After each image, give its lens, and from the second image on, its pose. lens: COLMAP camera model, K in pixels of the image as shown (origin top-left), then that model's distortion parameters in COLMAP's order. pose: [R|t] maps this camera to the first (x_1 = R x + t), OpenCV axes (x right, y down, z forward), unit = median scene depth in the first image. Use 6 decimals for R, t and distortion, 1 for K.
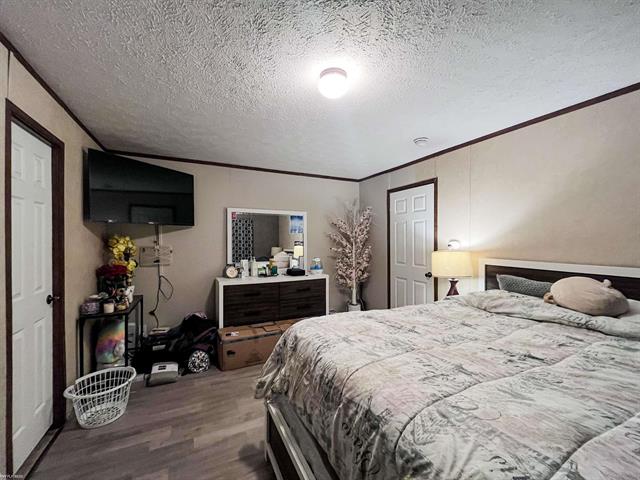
lens RADIAL K [[256.9, 0, 314.3], [0, 256.9, 219.9], [0, 0, 1]] dist [-0.002908, -0.000197]
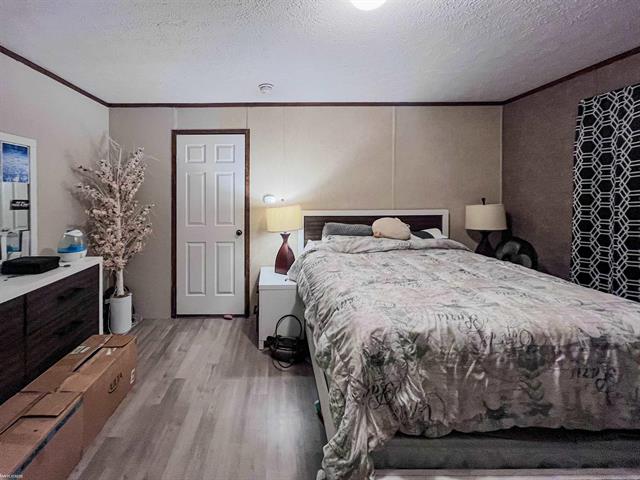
lens RADIAL K [[267.3, 0, 319.1], [0, 267.3, 188.3], [0, 0, 1]] dist [-0.001747, 0.000031]
pose [[0.439438, 0.017123, 0.898110, -0.283804], [-0.061274, 0.998061, 0.010952, 0.025005], [-0.896181, -0.059843, 0.439635, 0.322147]]
